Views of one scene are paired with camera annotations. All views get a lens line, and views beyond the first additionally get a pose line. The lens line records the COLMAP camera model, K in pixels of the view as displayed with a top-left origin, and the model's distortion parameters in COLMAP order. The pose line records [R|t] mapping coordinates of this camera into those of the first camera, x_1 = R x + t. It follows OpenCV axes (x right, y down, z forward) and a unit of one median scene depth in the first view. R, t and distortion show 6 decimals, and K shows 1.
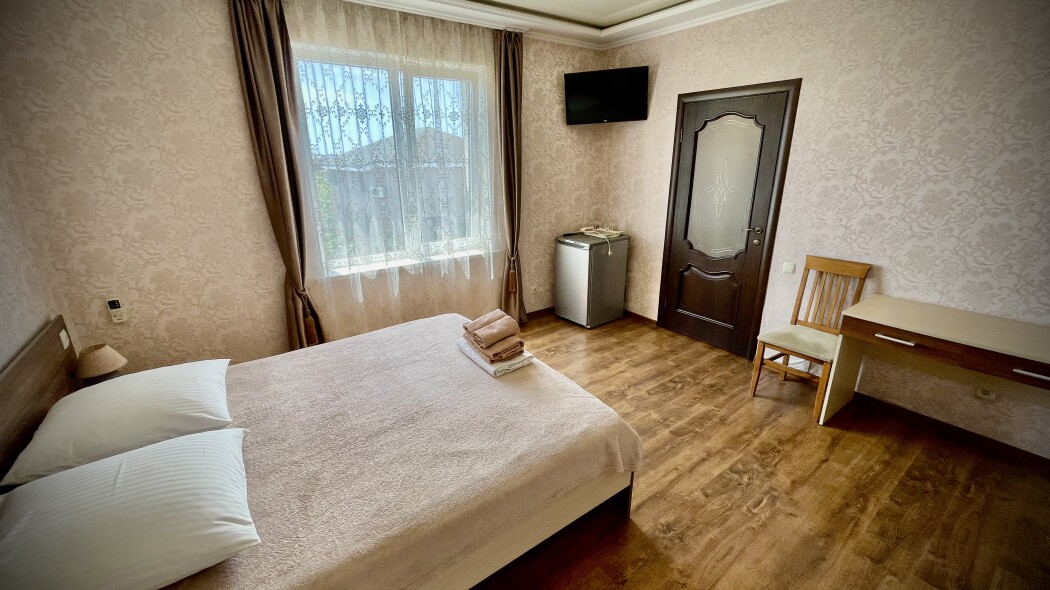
lens RADIAL K [[425.3, 0, 521.0], [0, 425.3, 290.8], [0, 0, 1]] dist [0.002368, -0.000278]
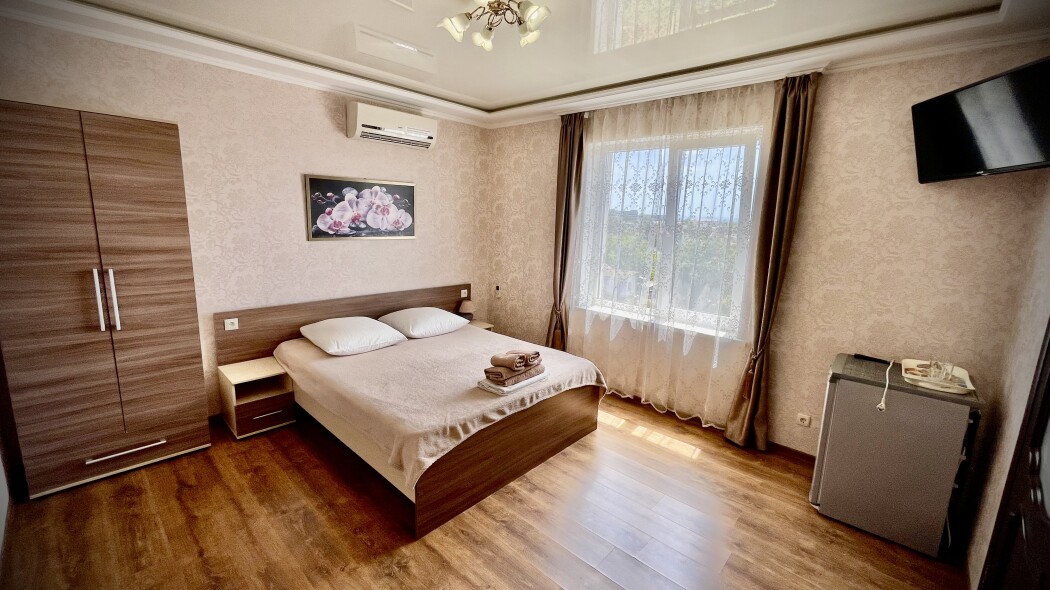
lens RADIAL K [[425.3, 0, 531.7], [0, 425.3, 296.0], [0, 0, 1]] dist [0.002368, -0.000278]
pose [[0.196297, 0.190422, -0.961877, 0.962181], [-0.332378, 0.935807, 0.117430, -0.210872], [0.922493, 0.296656, 0.246988, 0.635614]]
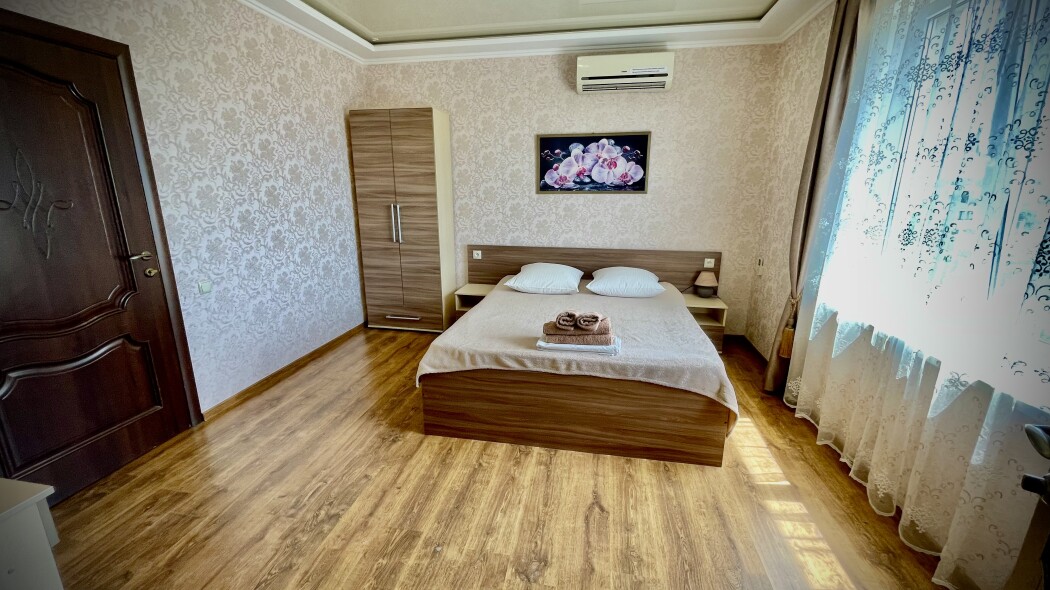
lens RADIAL K [[425.3, 0, 517.9], [0, 425.3, 296.6], [0, 0, 1]] dist [0.002368, -0.000278]
pose [[-0.731611, 0.168250, -0.660634, 0.636635], [-0.208078, 0.867711, 0.451421, -0.349858], [0.649191, 0.467728, -0.599818, 1.360654]]
